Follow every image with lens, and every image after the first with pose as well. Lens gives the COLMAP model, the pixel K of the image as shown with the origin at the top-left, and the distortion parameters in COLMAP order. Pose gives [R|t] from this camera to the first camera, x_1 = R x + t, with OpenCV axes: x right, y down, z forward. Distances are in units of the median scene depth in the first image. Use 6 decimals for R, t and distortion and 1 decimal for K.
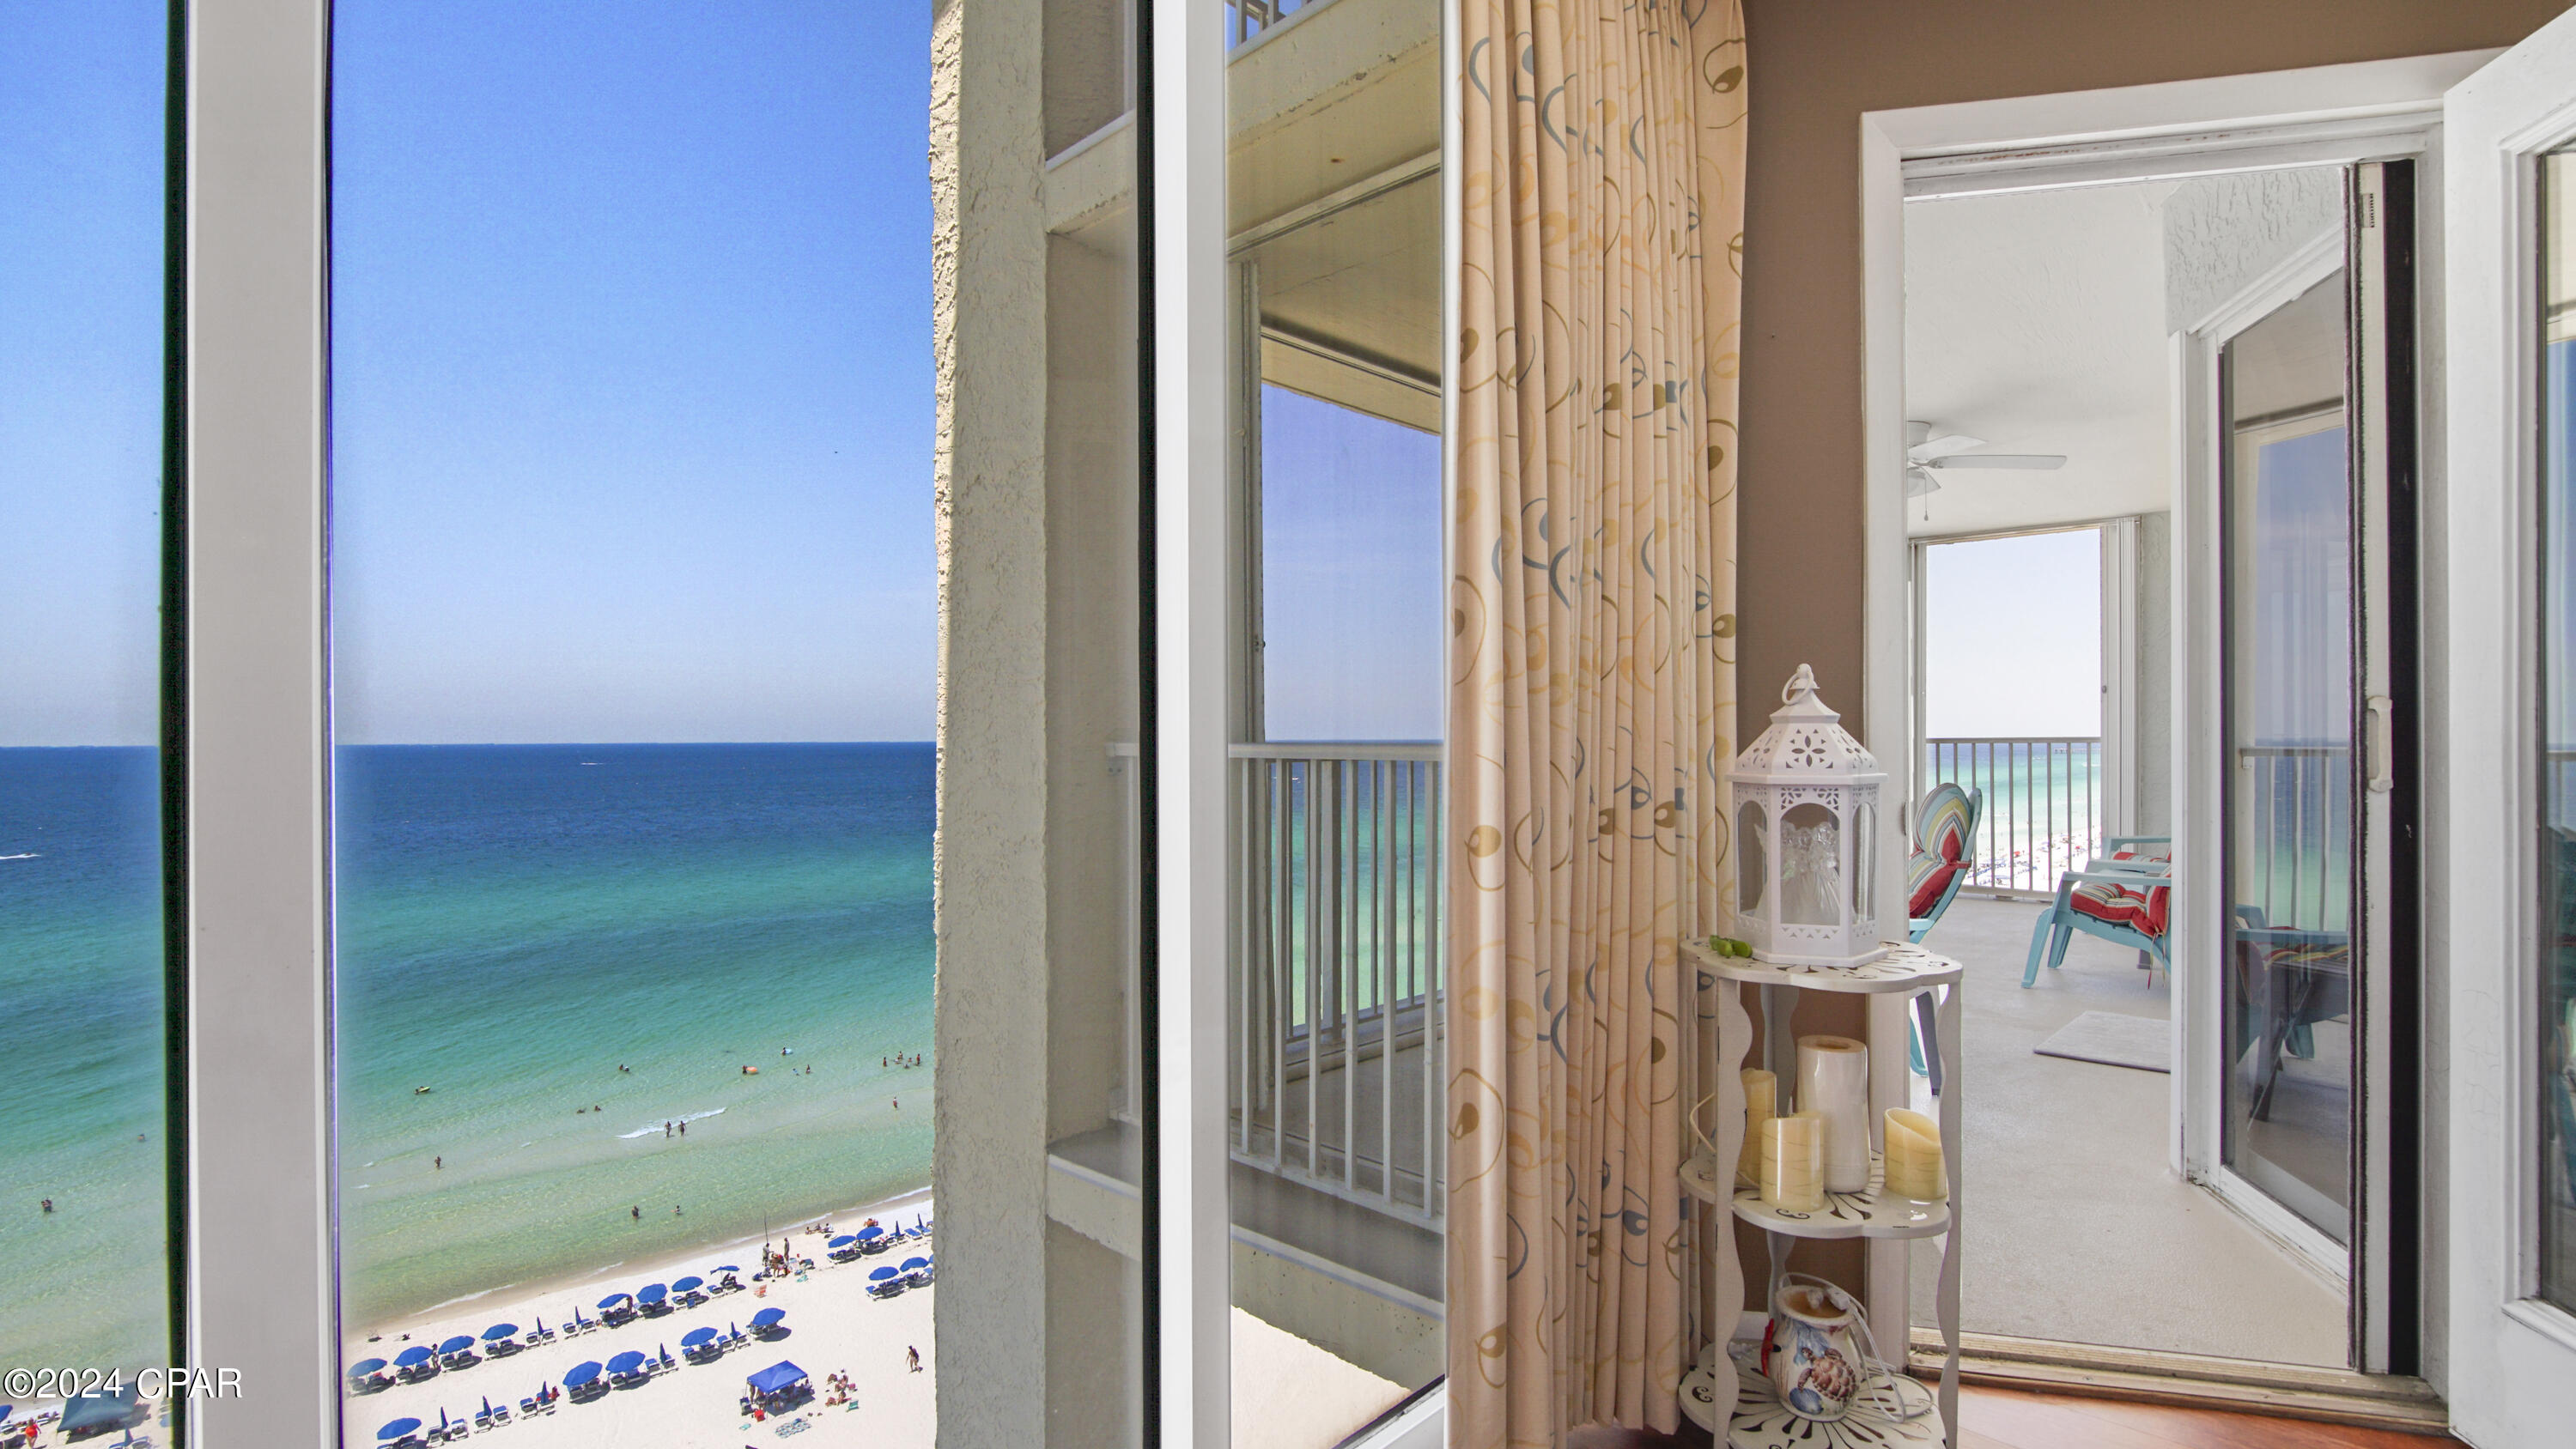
lens RADIAL K [[1238.7, 0, 1301.9], [0, 1238.7, 740.3], [0, 0, 1]] dist [-0.000599, 0.002869]
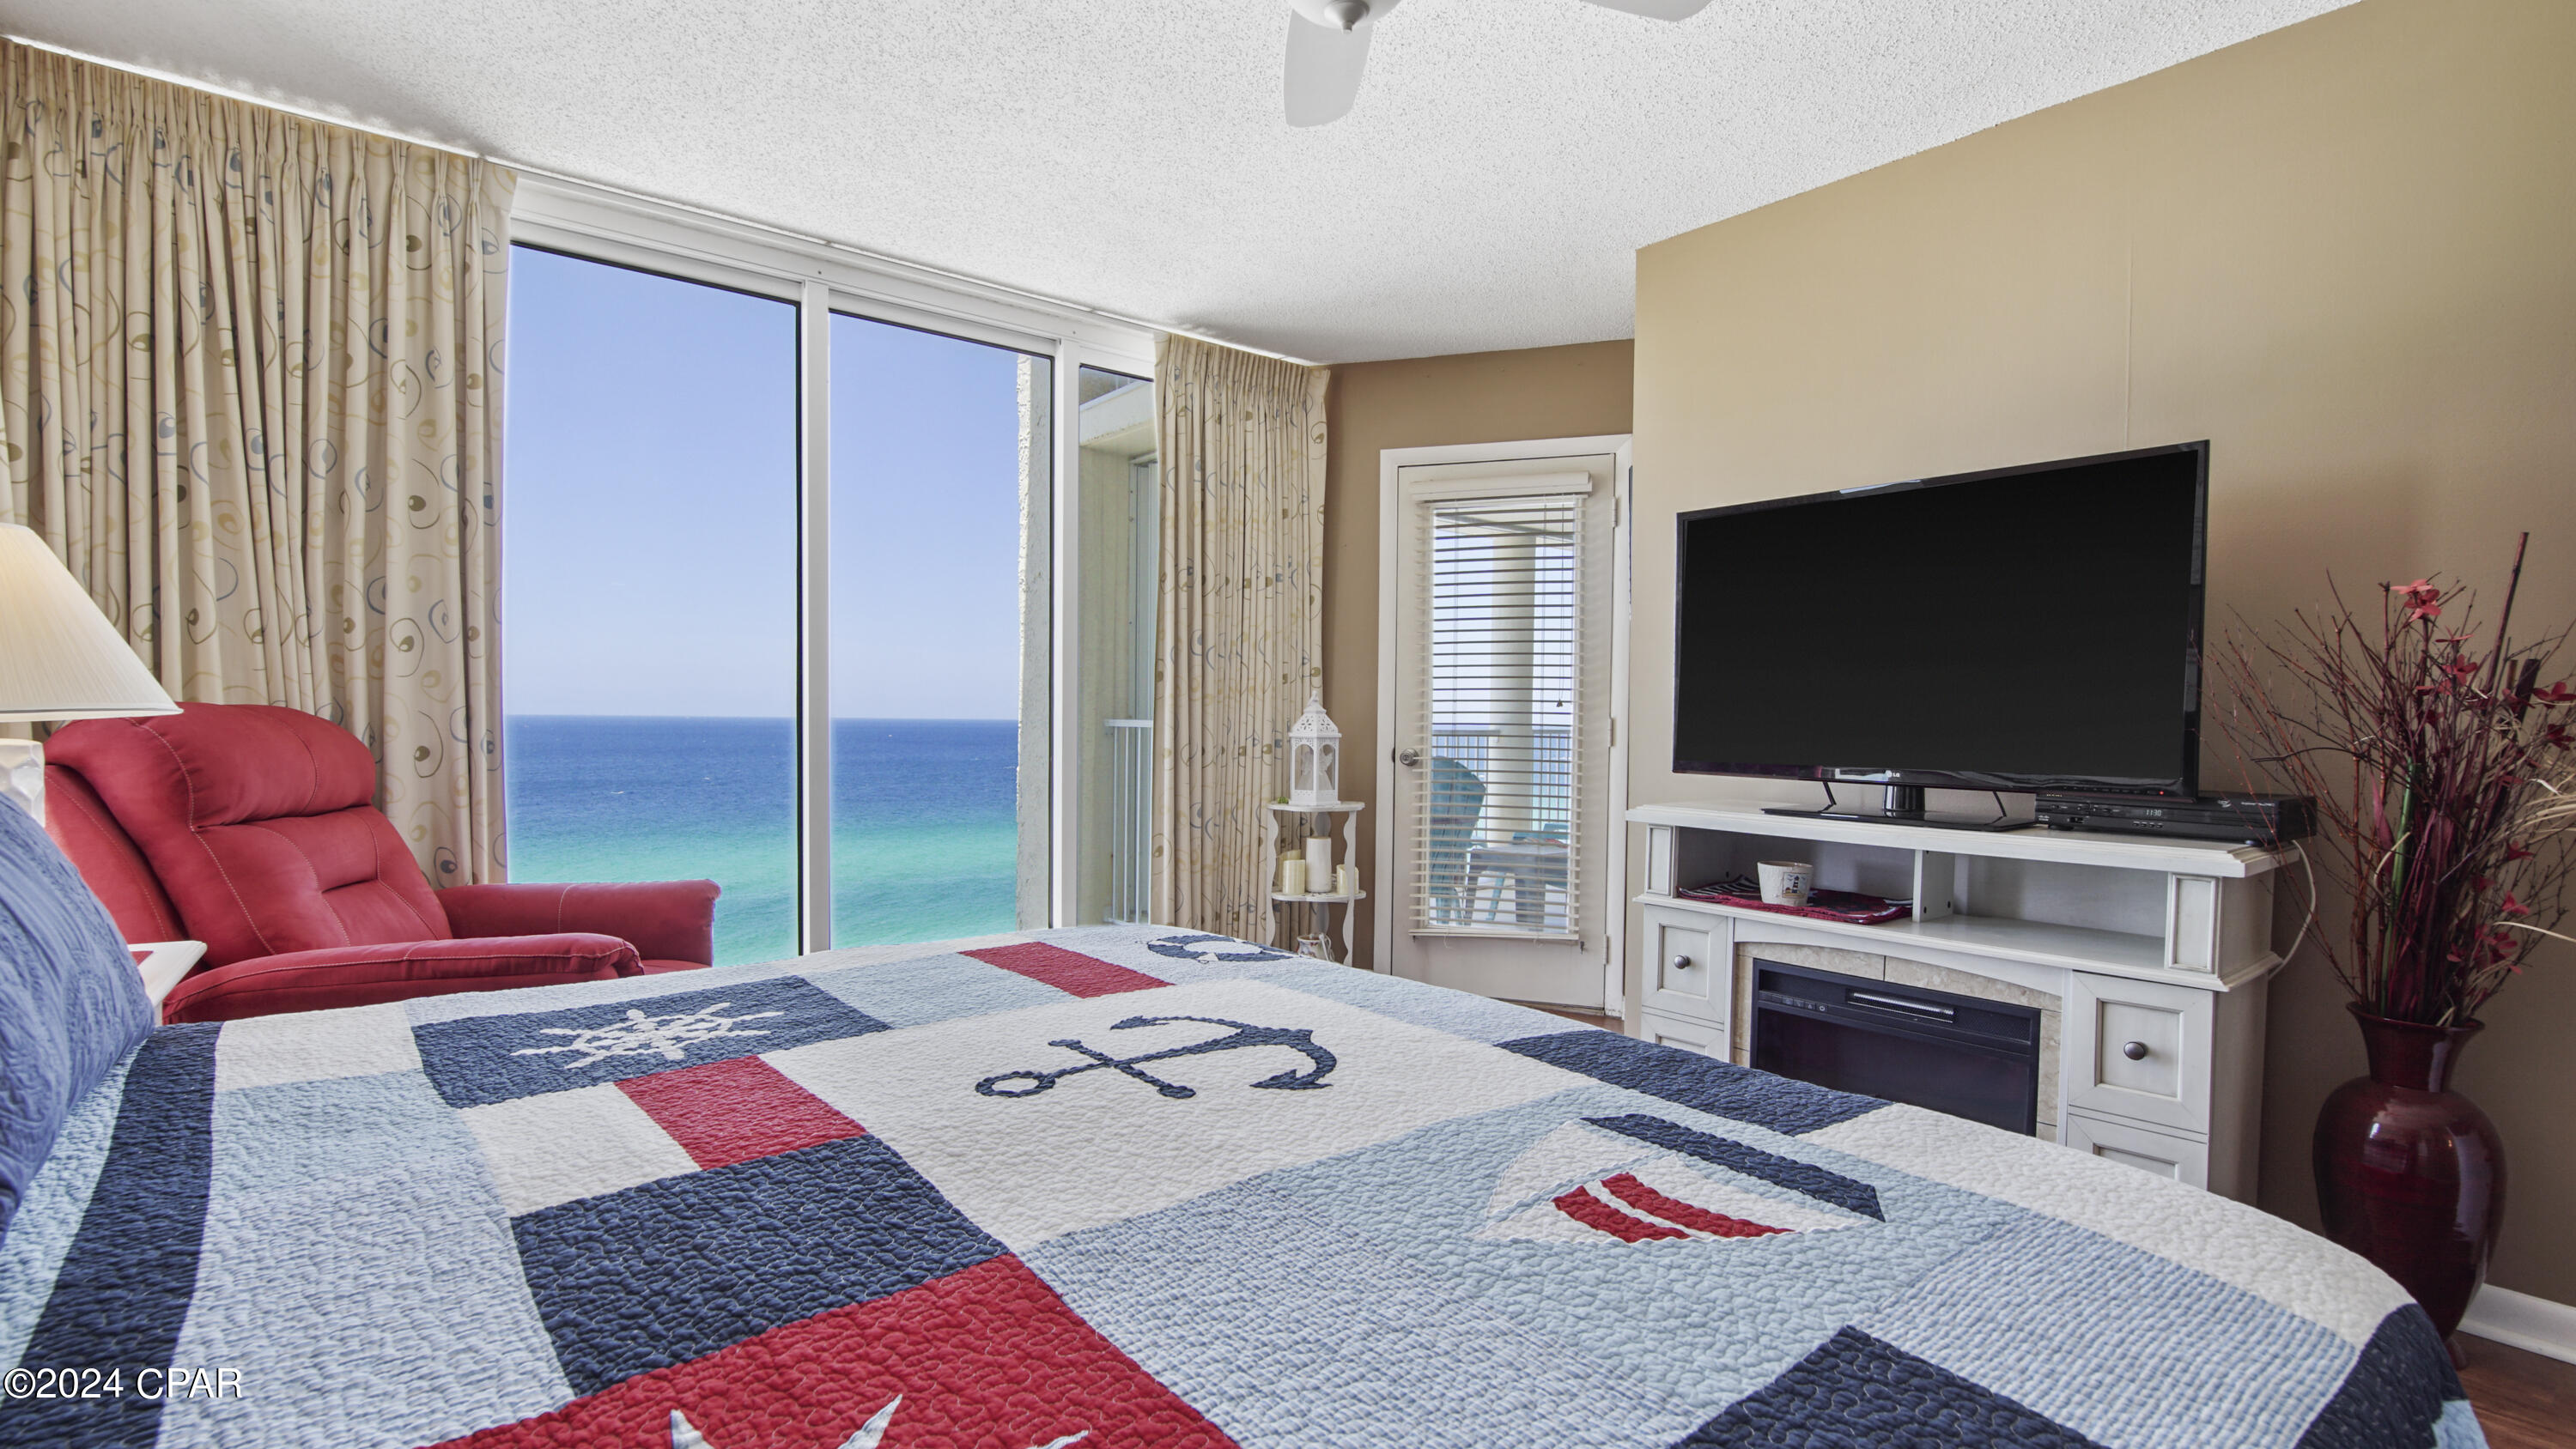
lens RADIAL K [[1238.7, 0, 1292.7], [0, 1238.7, 767.2], [0, 0, 1]] dist [-0.000599, 0.002869]
pose [[0.991389, 0.022901, -0.128931, 0.231877], [-0.017282, 0.998859, 0.044529, -0.005435], [0.129803, -0.041918, 0.990653, -0.516093]]
